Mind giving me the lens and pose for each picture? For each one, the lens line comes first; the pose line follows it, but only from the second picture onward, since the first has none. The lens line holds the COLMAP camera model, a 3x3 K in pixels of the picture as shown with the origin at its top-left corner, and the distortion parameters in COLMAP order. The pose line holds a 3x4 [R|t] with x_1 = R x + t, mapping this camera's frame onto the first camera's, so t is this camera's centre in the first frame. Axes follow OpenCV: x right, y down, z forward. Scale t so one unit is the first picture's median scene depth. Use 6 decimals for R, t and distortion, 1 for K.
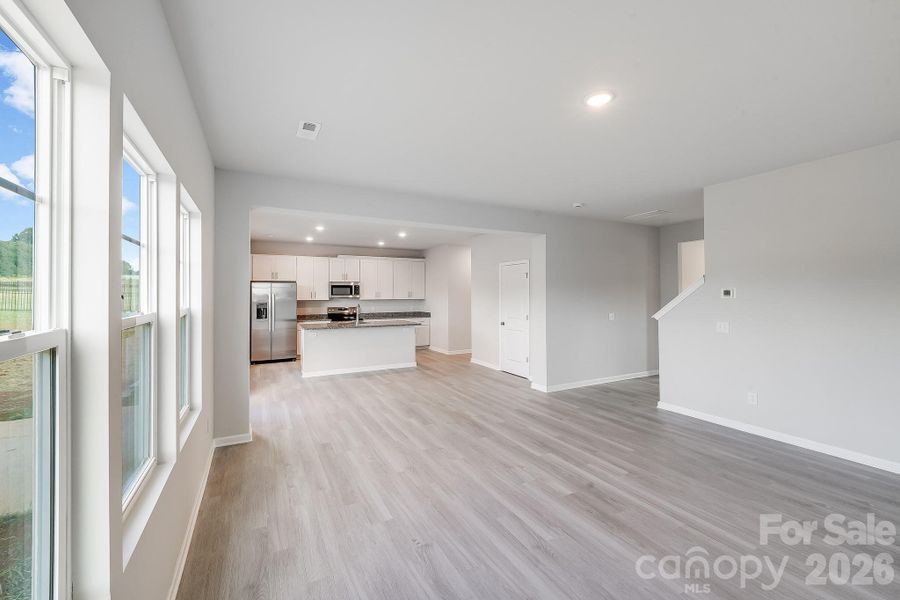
lens RADIAL K [[367.0, 0, 440.6], [0, 367.0, 298.8], [0, 0, 1]] dist [-0.009178, -0.002516]
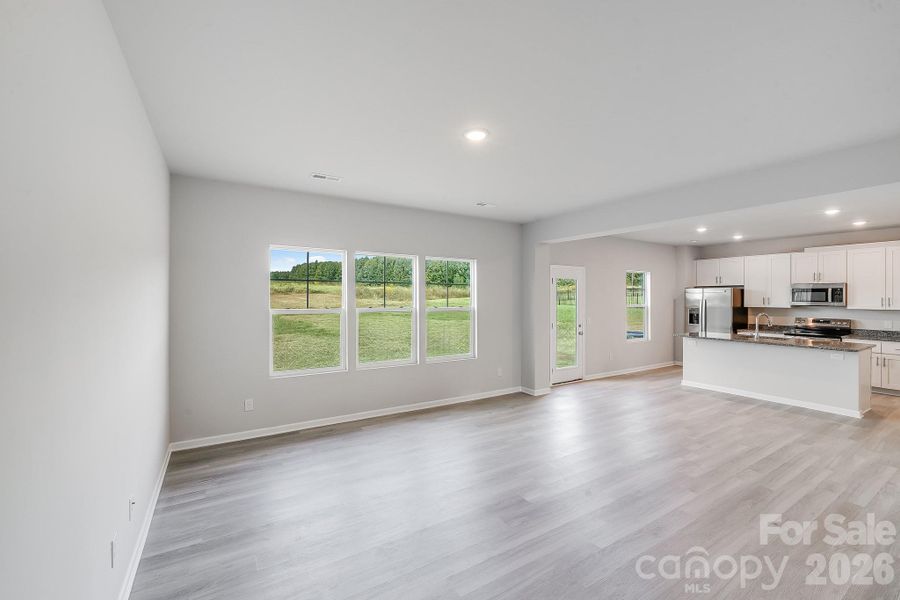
lens RADIAL K [[367.0, 0, 440.8], [0, 367.0, 300.0], [0, 0, 1]] dist [-0.009178, -0.002516]
pose [[0.066500, 0.011596, -0.997719, 0.846703], [-0.017165, 0.999798, 0.010477, -0.017808], [0.997639, 0.016430, 0.066685, 0.431220]]
